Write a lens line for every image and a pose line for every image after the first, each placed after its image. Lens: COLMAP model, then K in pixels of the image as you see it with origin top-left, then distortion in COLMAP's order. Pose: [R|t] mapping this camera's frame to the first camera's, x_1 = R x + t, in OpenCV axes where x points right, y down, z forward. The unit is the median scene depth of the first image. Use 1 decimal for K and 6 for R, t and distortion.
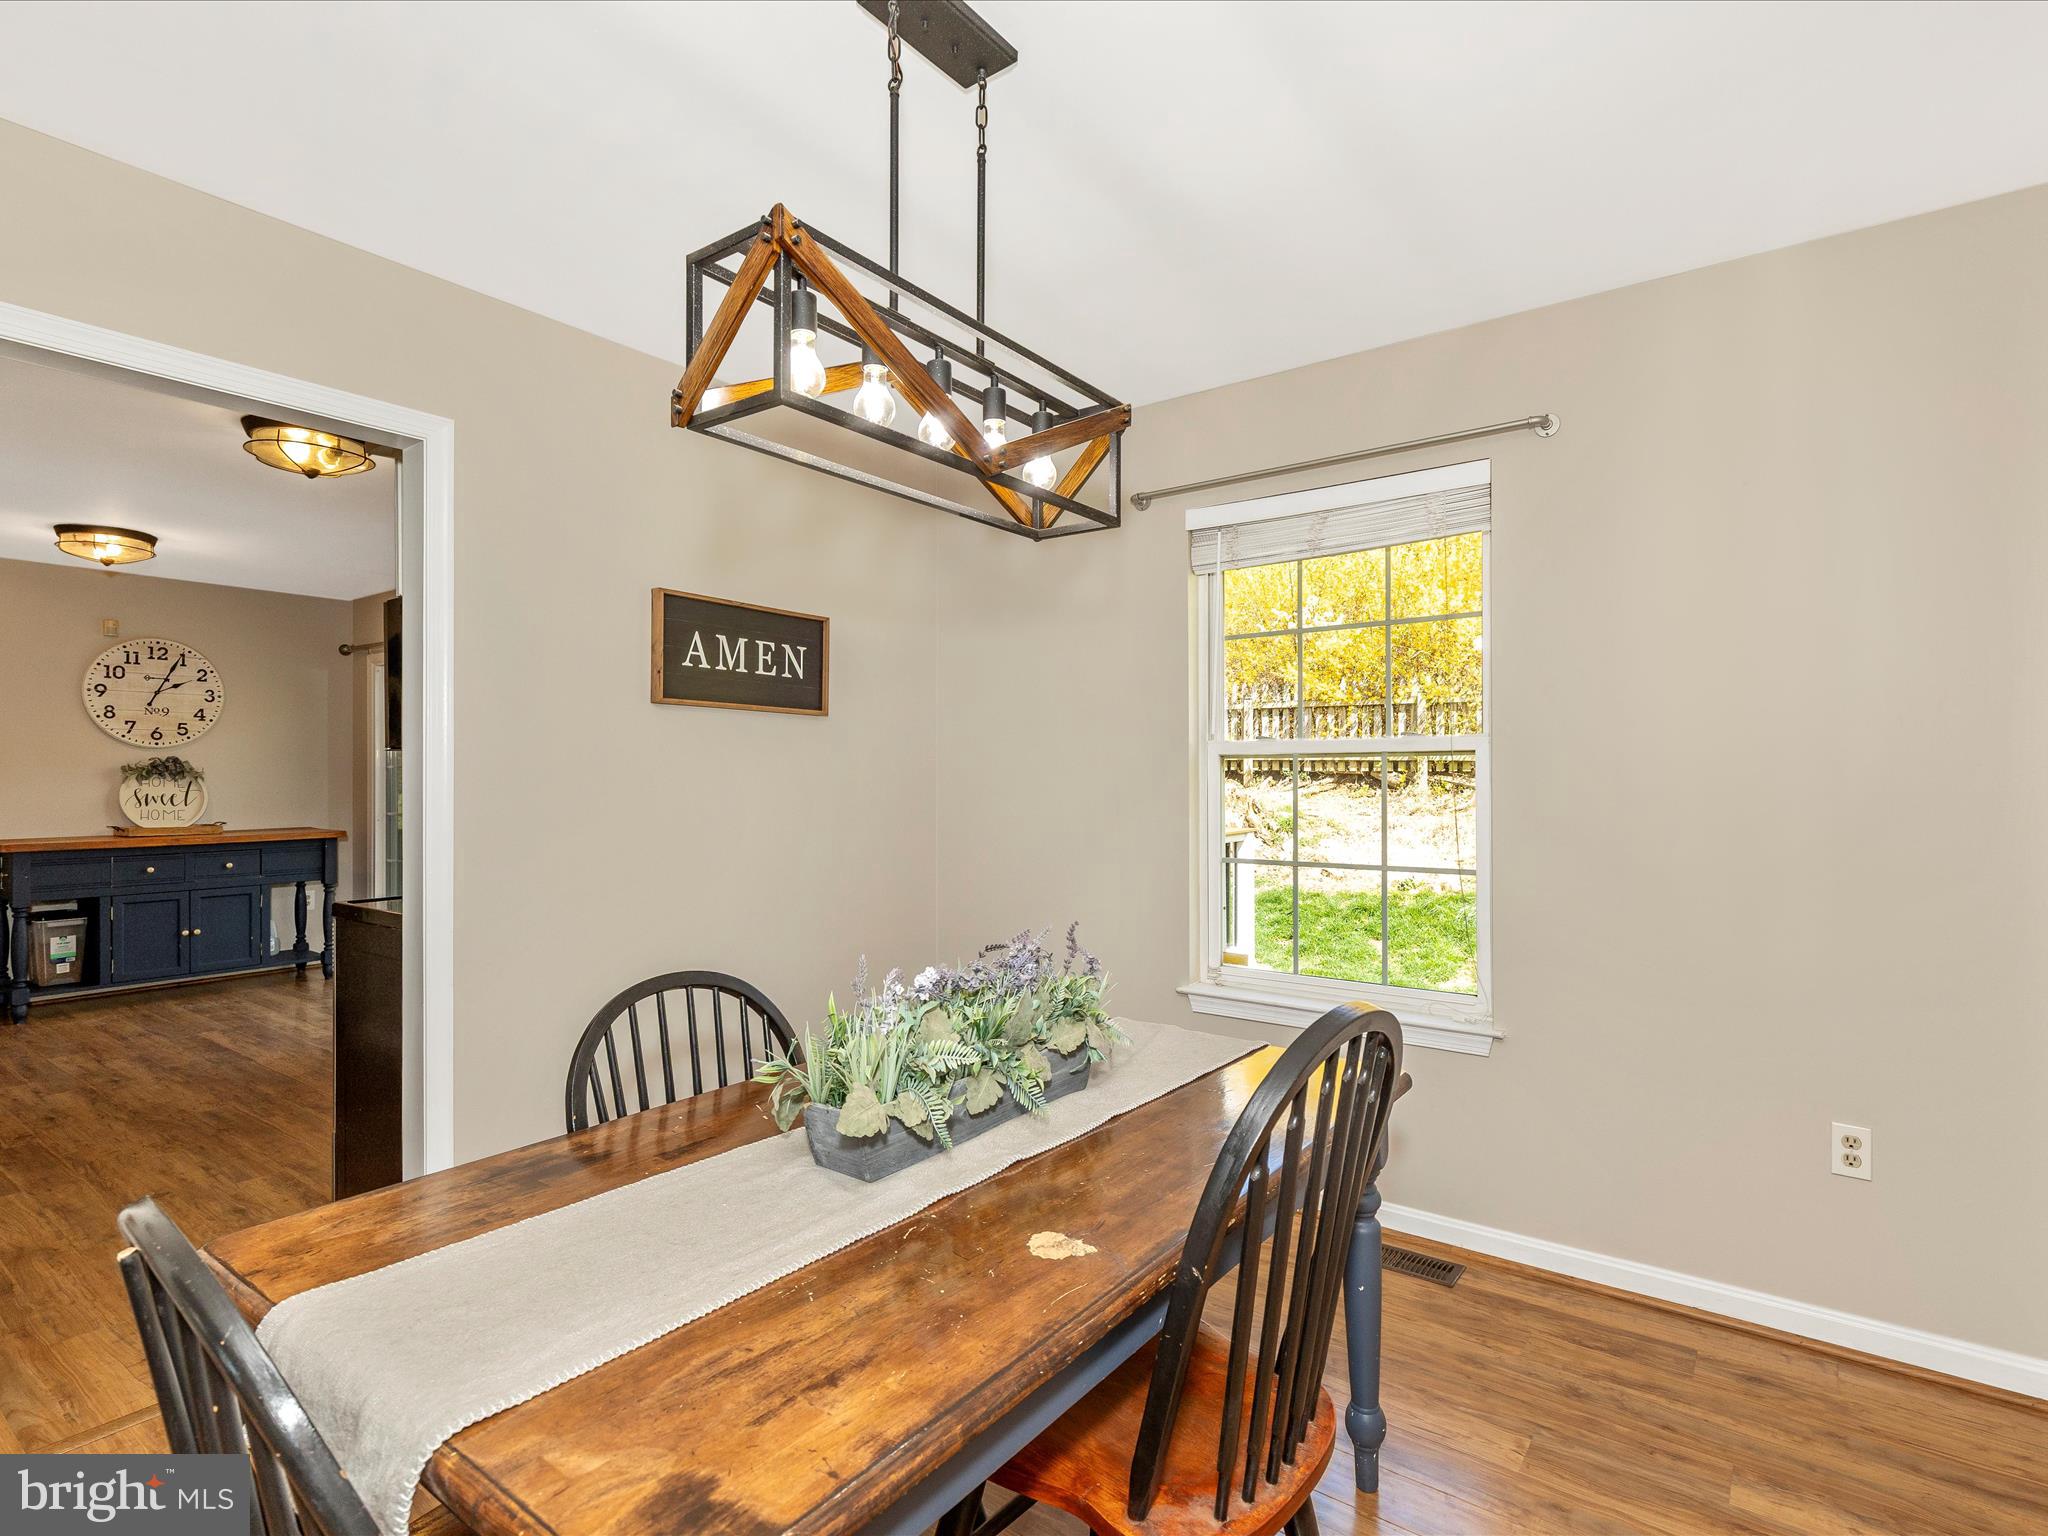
lens RADIAL K [[1016.4, 0, 1033.3], [0, 1016.4, 781.6], [0, 0, 1]] dist [0.014397, -0.001134]
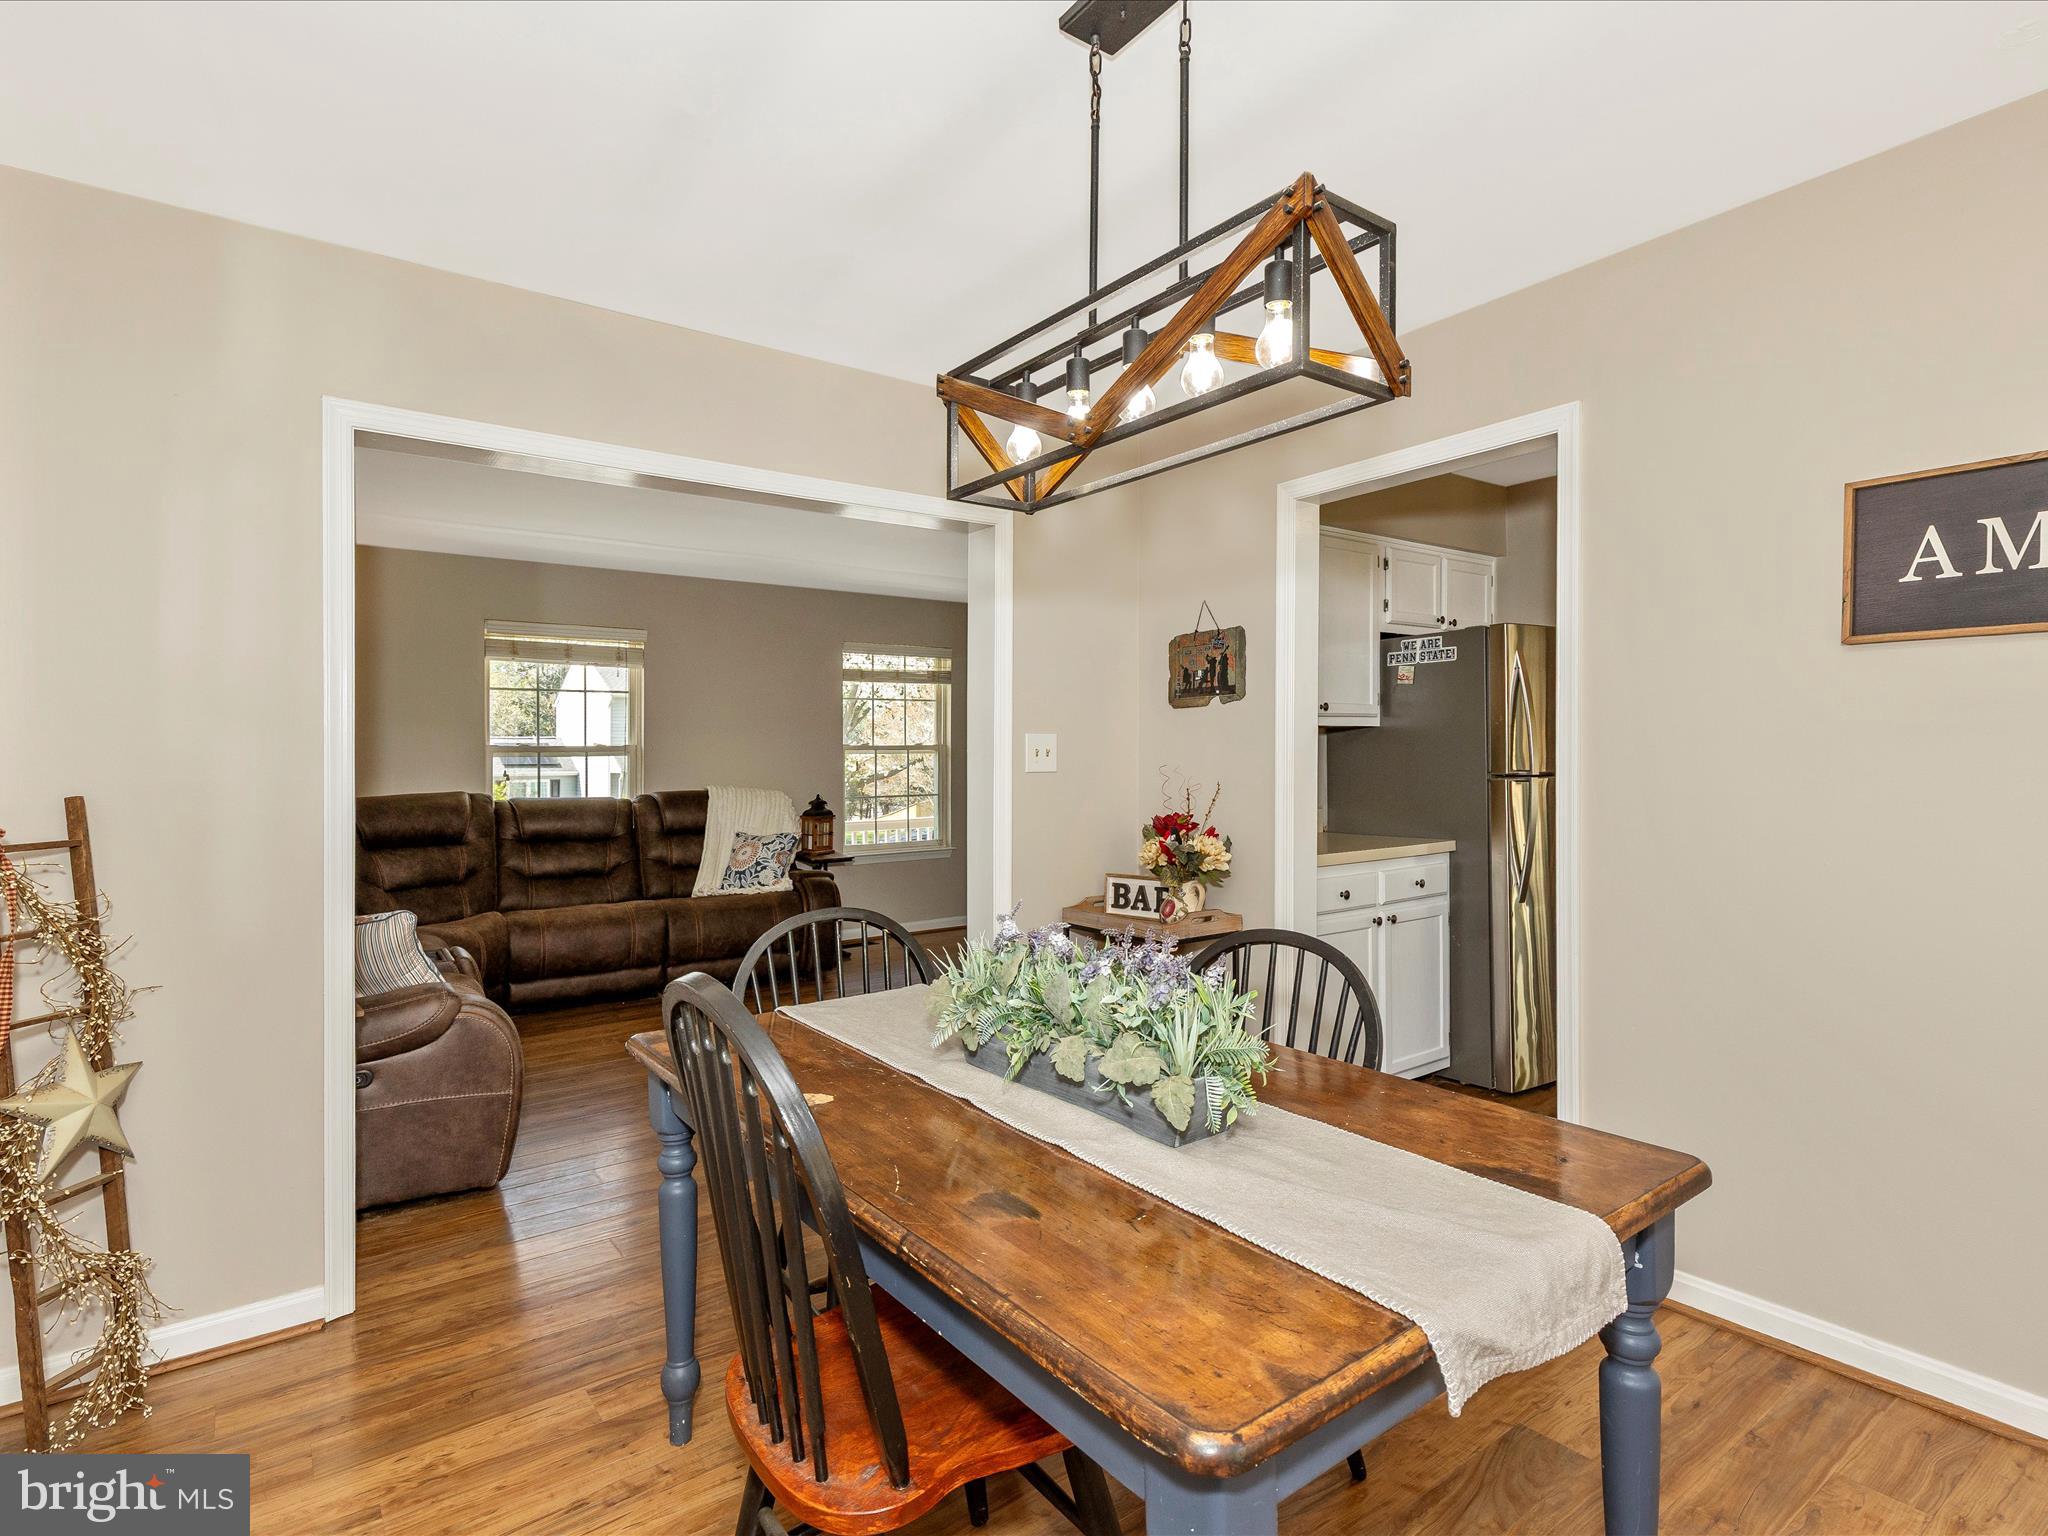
lens RADIAL K [[1049.3, 0, 1025.7], [0, 1049.3, 724.9], [0, 0, 1]] dist [-0.006126, 0.000016]
pose [[-0.280980, -0.028083, -0.959303, 0.500350], [0.001920, 0.999553, -0.029824, 0.000847], [0.959712, -0.010221, -0.280800, 0.650261]]
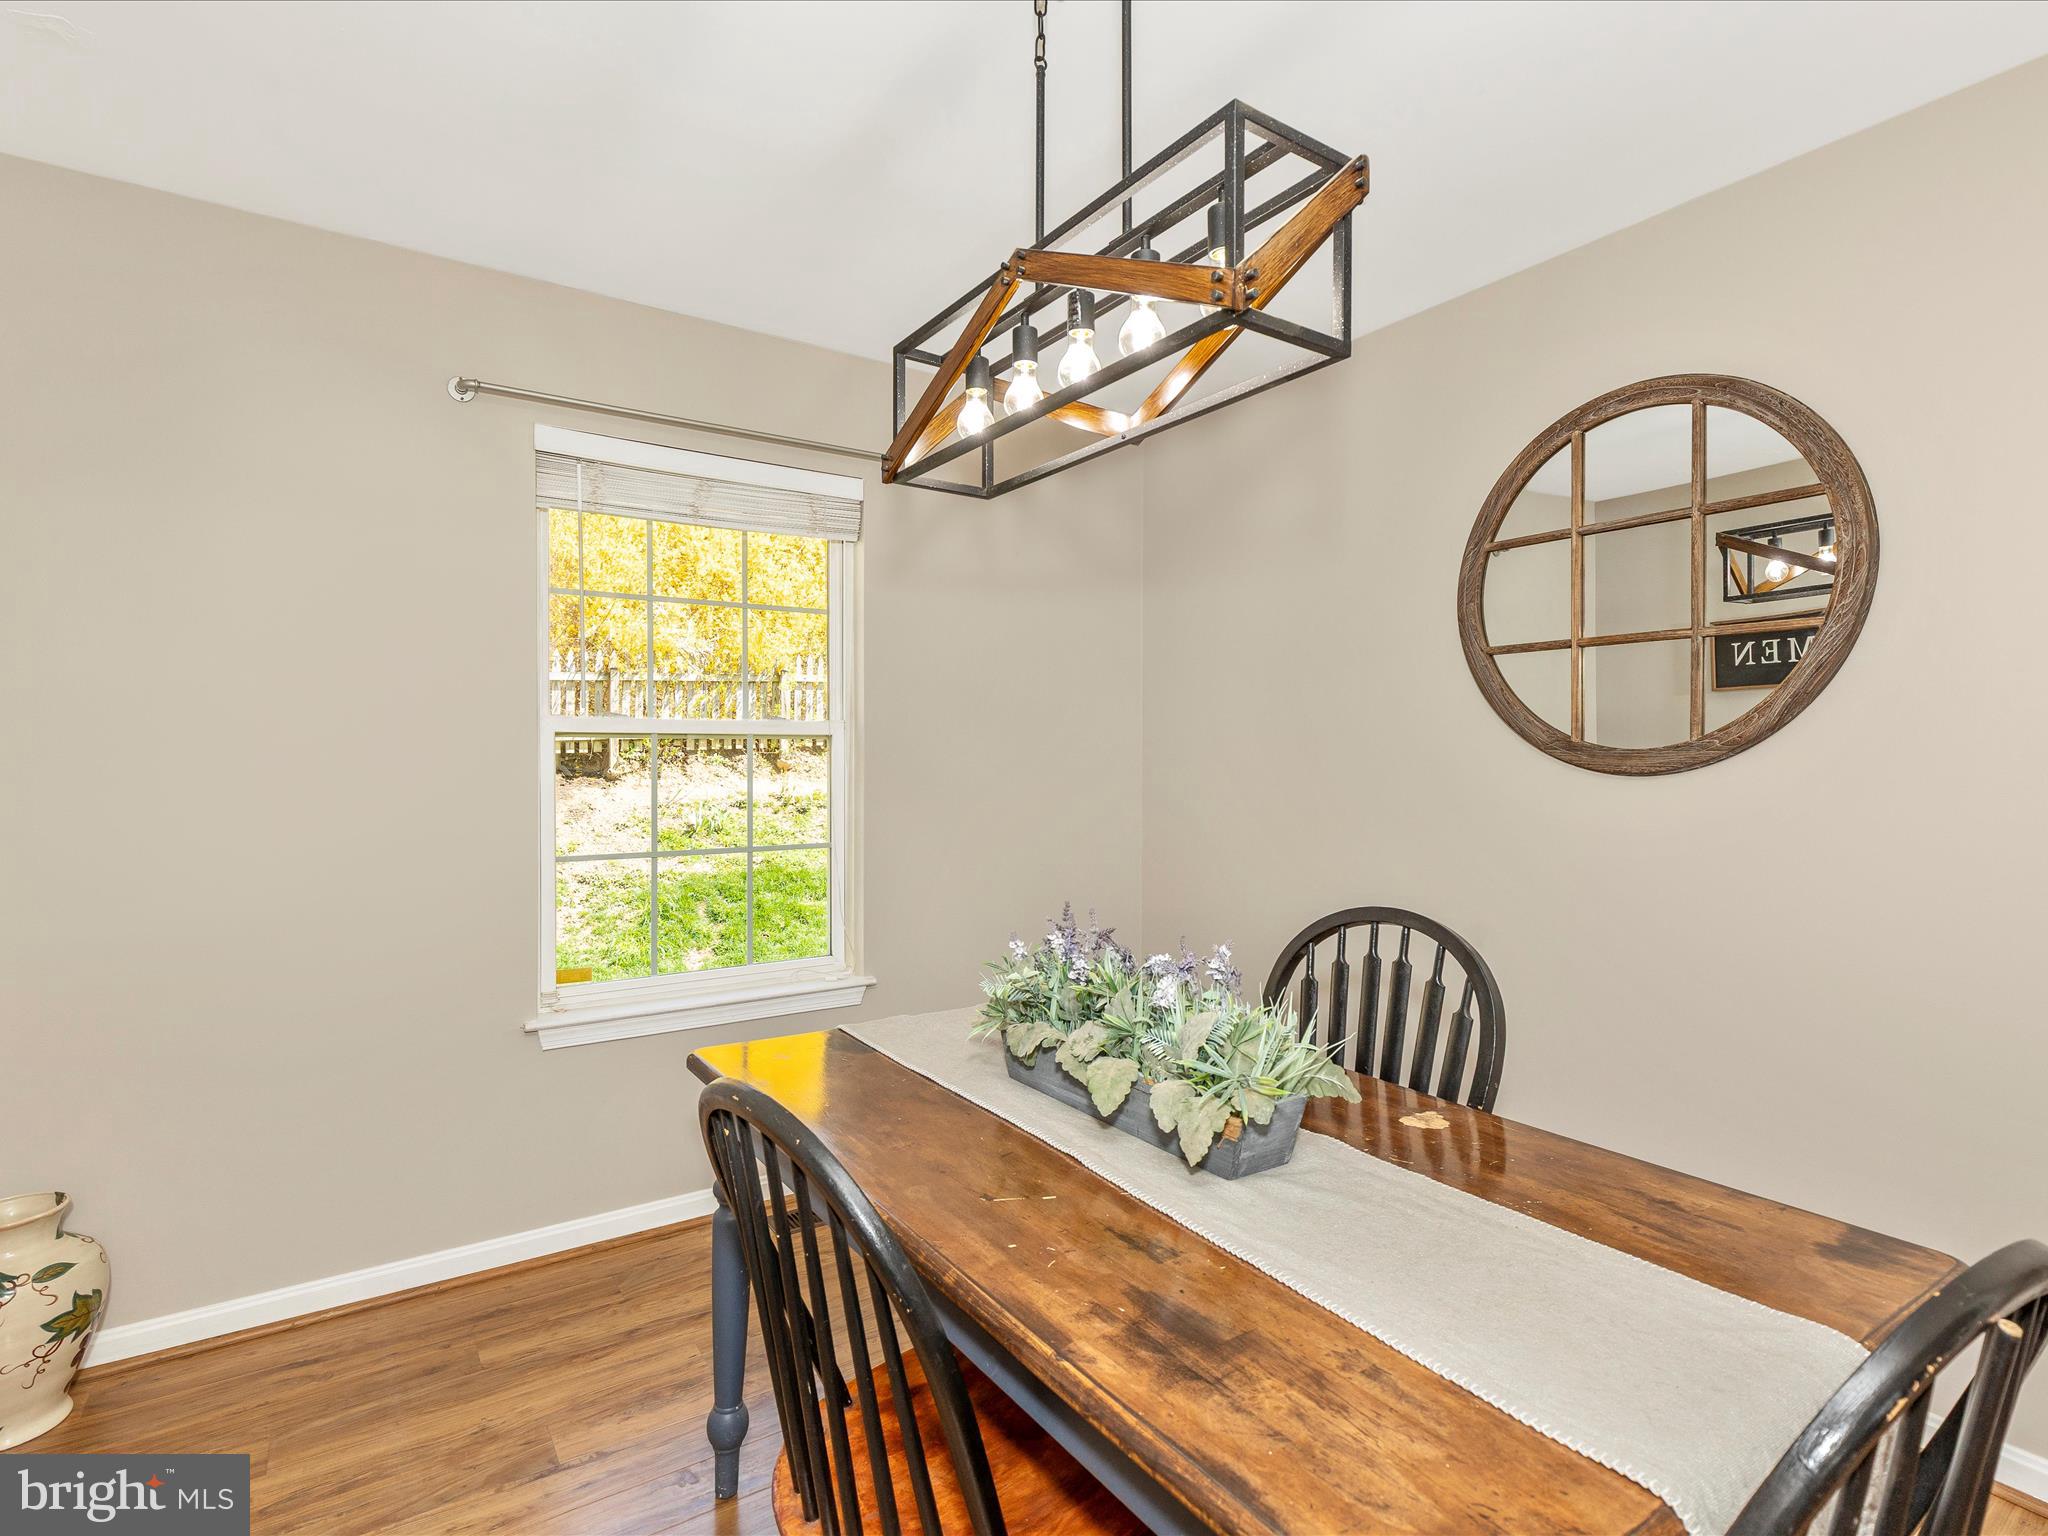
lens RADIAL K [[1033.1, 0, 1024.0], [0, 1033.1, 768.0], [0, 0, 1]] dist [0.016737, -0.000559]
pose [[0.338980, -0.008562, 0.940755, -0.543099], [0.006437, 0.999956, 0.006781, -0.000581], [-0.940772, 0.003757, 0.339020, 0.407159]]
